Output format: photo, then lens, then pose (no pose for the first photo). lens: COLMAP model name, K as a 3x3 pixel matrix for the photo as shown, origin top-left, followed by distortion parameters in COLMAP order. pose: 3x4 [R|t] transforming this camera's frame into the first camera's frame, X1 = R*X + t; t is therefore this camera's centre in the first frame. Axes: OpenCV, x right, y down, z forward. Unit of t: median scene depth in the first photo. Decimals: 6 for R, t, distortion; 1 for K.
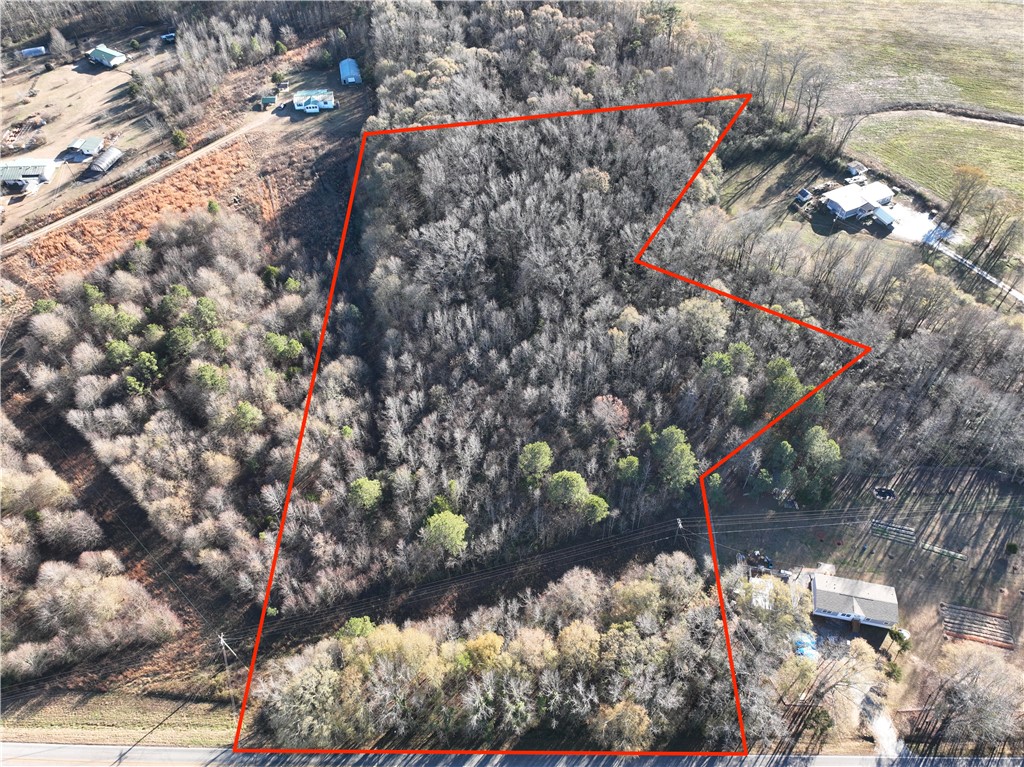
lens RADIAL K [[731.4, 0, 506.2], [0, 731.4, 380.4], [0, 0, 1]] dist [0.000750, 0.015675]
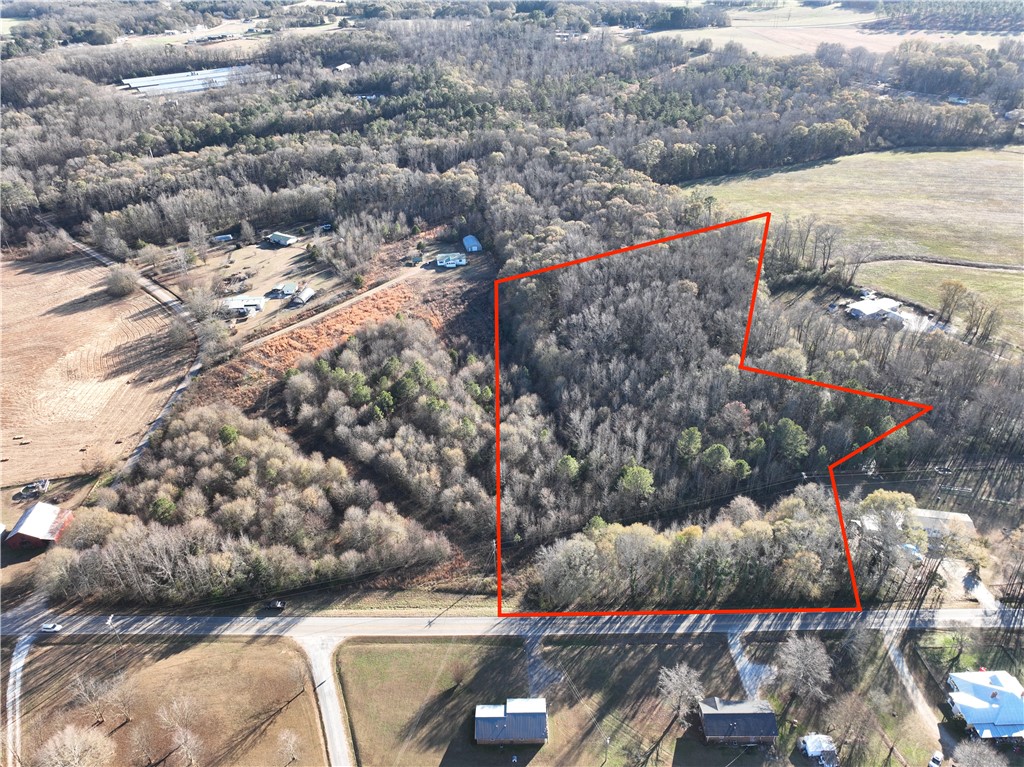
lens RADIAL K [[731.4, 0, 508.1], [0, 731.4, 375.7], [0, 0, 1]] dist [0.000750, 0.015675]
pose [[0.999712, -0.013470, 0.019886, -0.281736], [0.019009, 0.949800, -0.312280, 0.353917], [-0.014682, 0.312568, 0.949782, -0.298879]]
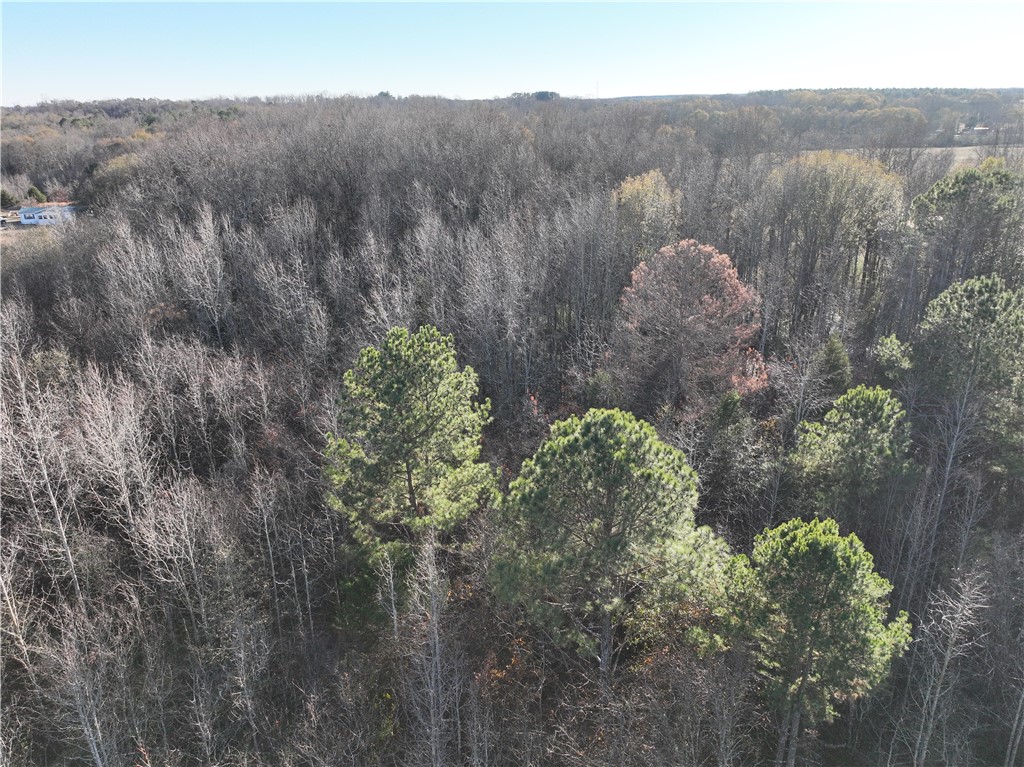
lens RADIAL K [[731.4, 0, 509.8], [0, 731.4, 385.0], [0, 0, 1]] dist [0.000750, 0.015675]
pose [[0.986207, -0.064142, 0.152584, 0.032094], [0.129828, 0.871588, -0.472737, 0.162929], [-0.102668, 0.486026, 0.867893, 0.697574]]
